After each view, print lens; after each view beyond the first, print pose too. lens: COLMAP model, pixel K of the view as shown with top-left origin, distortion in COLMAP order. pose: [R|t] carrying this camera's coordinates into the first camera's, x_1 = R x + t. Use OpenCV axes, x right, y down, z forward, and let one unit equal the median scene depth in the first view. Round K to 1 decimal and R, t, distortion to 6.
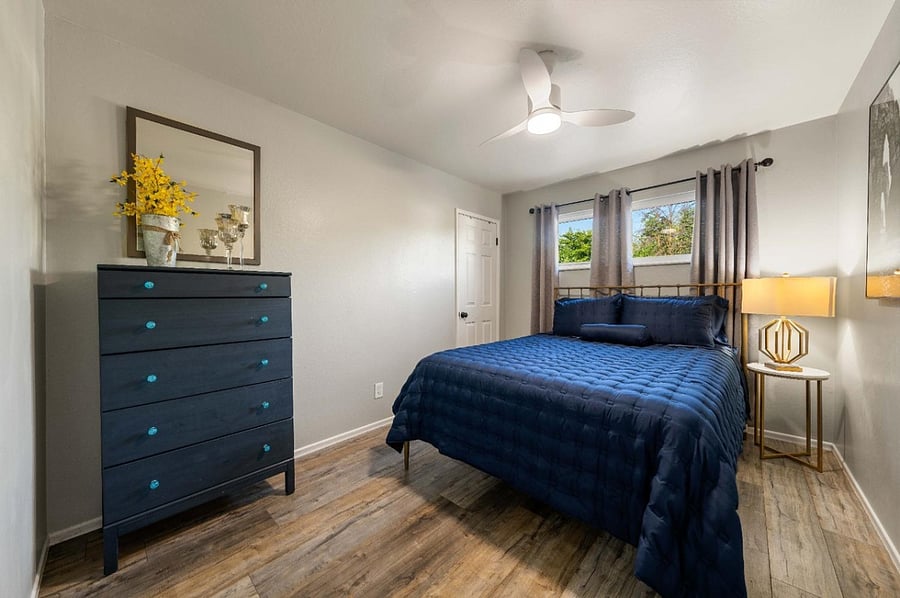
lens RADIAL K [[302.2, 0, 457.8], [0, 302.2, 296.3], [0, 0, 1]] dist [0.000642, 0.000088]
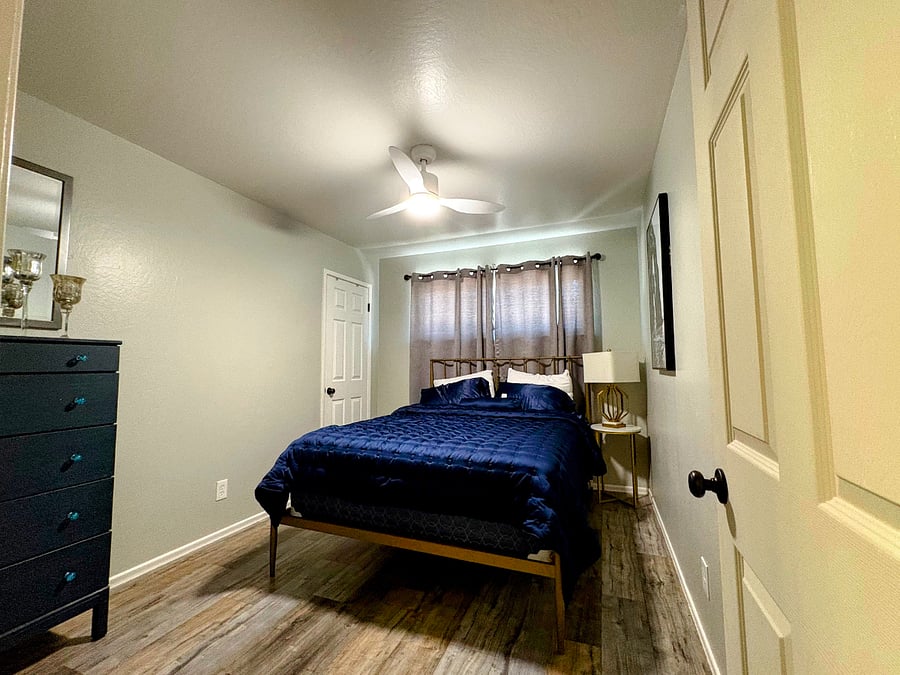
lens RADIAL K [[372.7, 0, 450.1], [0, 372.7, 337.8], [0, 0, 1]] dist [0.001303, -0.000347]
pose [[0.929071, 0.023249, 0.369170, -0.110934], [0.007391, 0.996657, -0.081368, -0.000804], [-0.369827, 0.078325, 0.925793, -0.223629]]
